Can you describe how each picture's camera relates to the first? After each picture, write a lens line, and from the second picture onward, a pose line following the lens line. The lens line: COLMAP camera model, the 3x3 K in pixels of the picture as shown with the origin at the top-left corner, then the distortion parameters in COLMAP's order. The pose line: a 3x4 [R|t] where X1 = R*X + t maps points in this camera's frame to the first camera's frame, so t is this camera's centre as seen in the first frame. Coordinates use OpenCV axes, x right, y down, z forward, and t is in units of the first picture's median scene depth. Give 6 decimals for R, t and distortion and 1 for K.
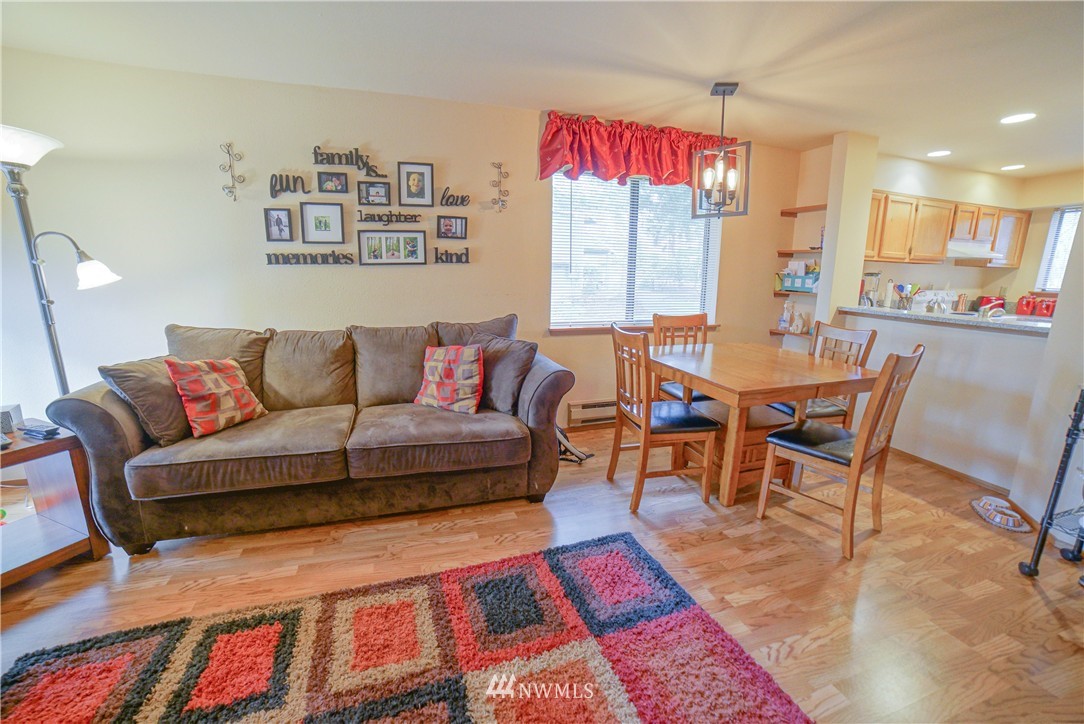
lens RADIAL K [[444.4, 0, 543.9], [0, 444.4, 357.7], [0, 0, 1]] dist [-0.110155, 0.039128]
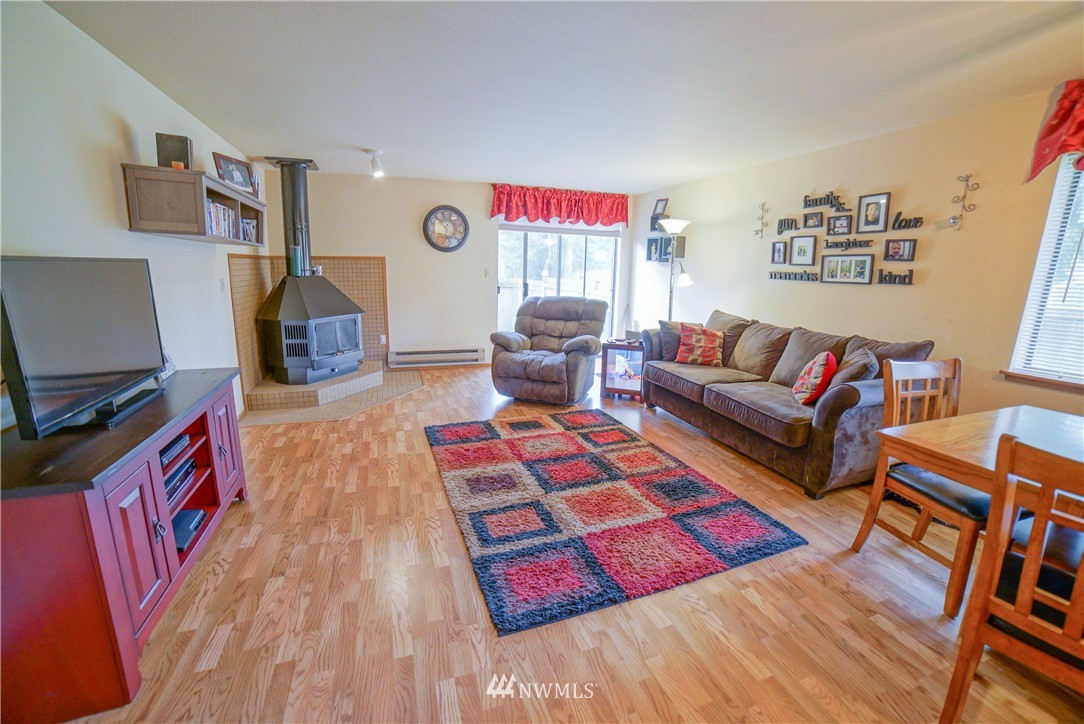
lens RADIAL K [[444.4, 0, 543.9], [0, 444.4, 357.7], [0, 0, 1]] dist [-0.110155, 0.039128]
pose [[0.011253, 0.185093, -0.982657, 0.869743], [-0.218518, 0.959422, 0.178214, -0.047092], [0.975768, 0.212723, 0.051243, 0.194270]]
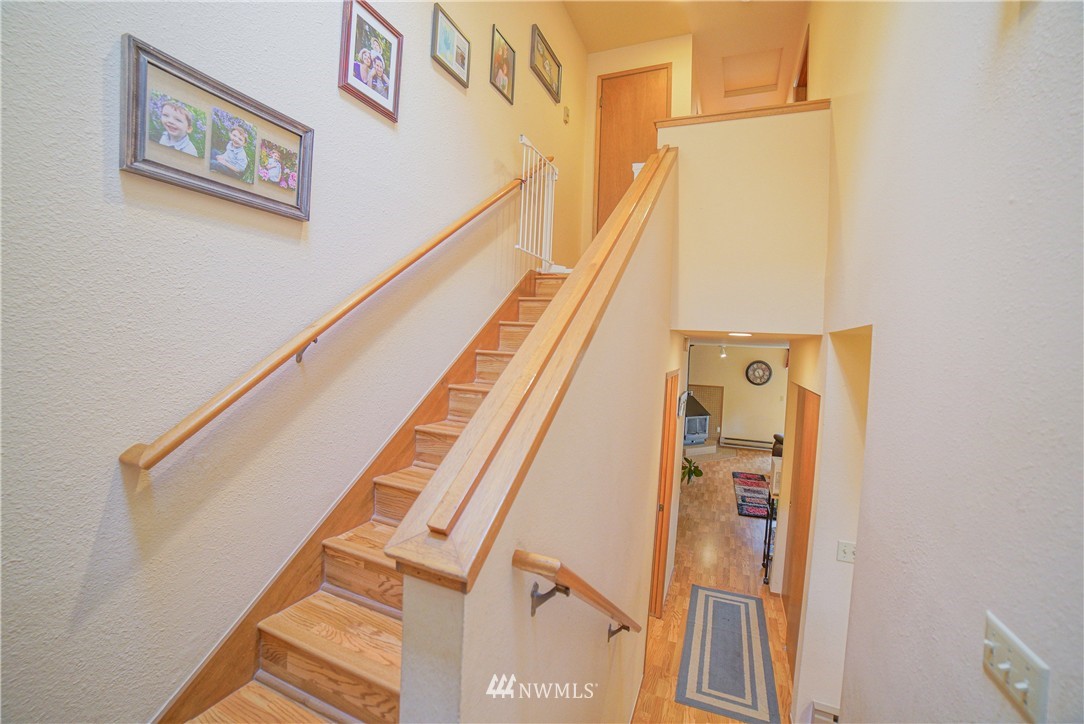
lens RADIAL K [[444.4, 0, 543.9], [0, 444.4, 357.7], [0, 0, 1]] dist [-0.110155, 0.039128]
pose [[-0.663229, -0.016293, -0.748239, 2.706048], [-0.193564, 0.969481, 0.150462, -0.487211], [0.722953, 0.244623, -0.646141, 0.752304]]
